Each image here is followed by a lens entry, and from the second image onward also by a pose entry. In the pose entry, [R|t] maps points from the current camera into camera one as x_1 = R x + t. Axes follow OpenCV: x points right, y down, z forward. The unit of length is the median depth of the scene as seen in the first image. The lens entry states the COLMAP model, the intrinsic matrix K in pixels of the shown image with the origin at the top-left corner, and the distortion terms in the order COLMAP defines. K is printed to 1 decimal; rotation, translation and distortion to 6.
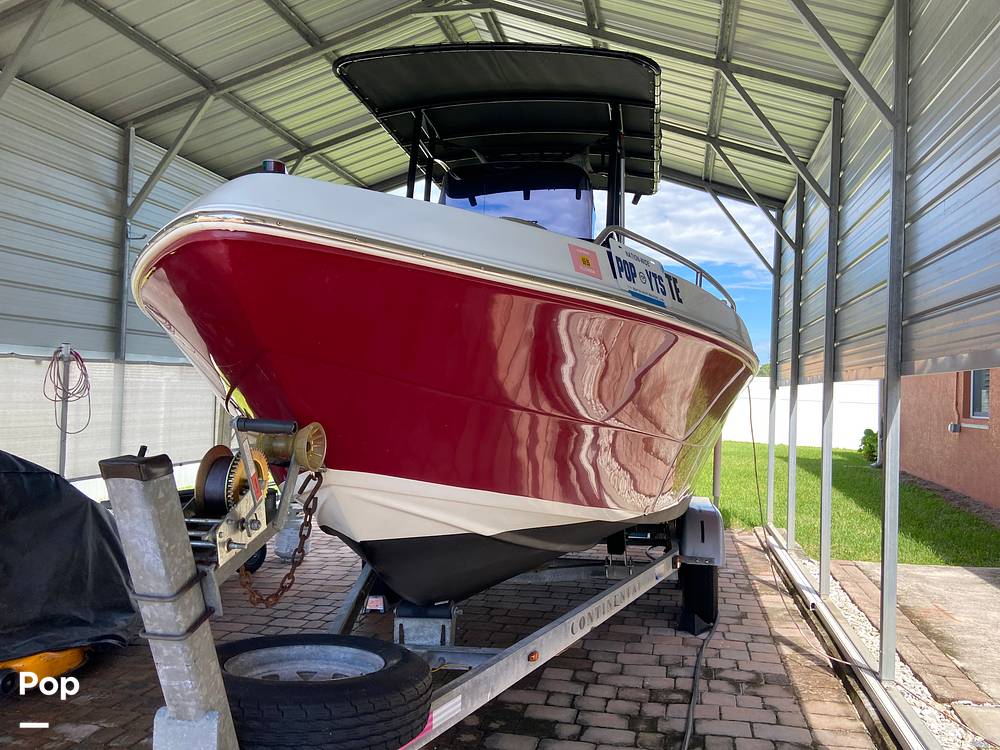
lens RADIAL K [[754.6, 0, 500.0], [0, 754.6, 375.0], [0, 0, 1]] dist [0.107825, -0.137959]
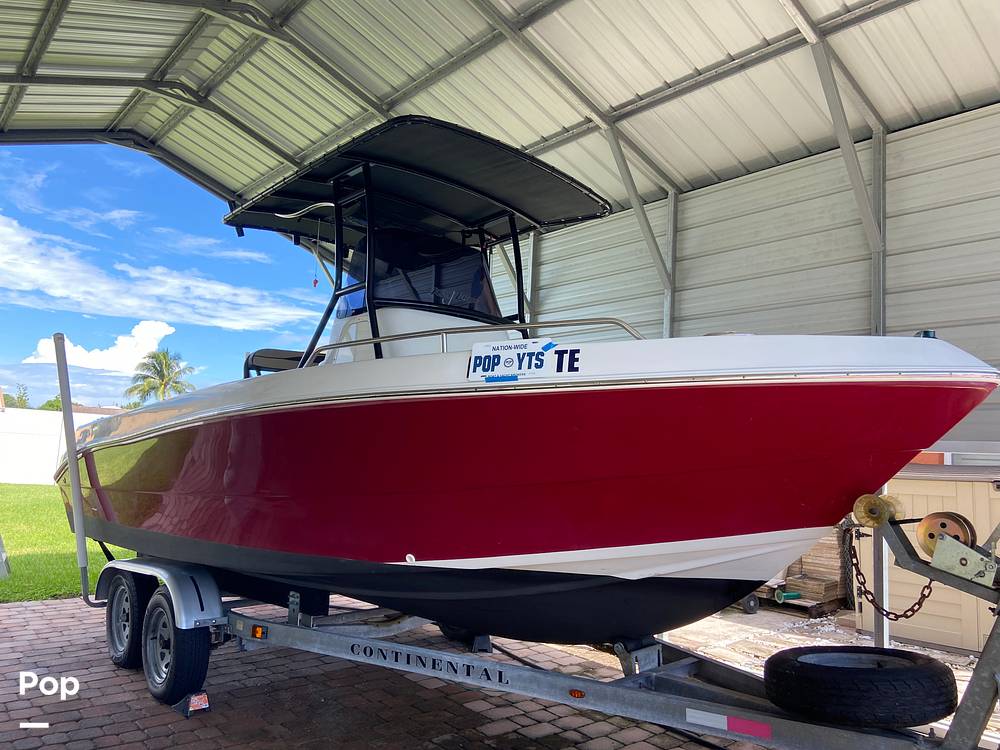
lens RADIAL K [[754.6, 0, 500.0], [0, 754.6, 375.0], [0, 0, 1]] dist [0.107825, -0.137959]
pose [[0.598445, 0.088755, 0.796232, -0.841269], [-0.049666, 0.996043, -0.073699, -0.011095], [-0.799623, 0.004560, 0.600485, 0.297871]]
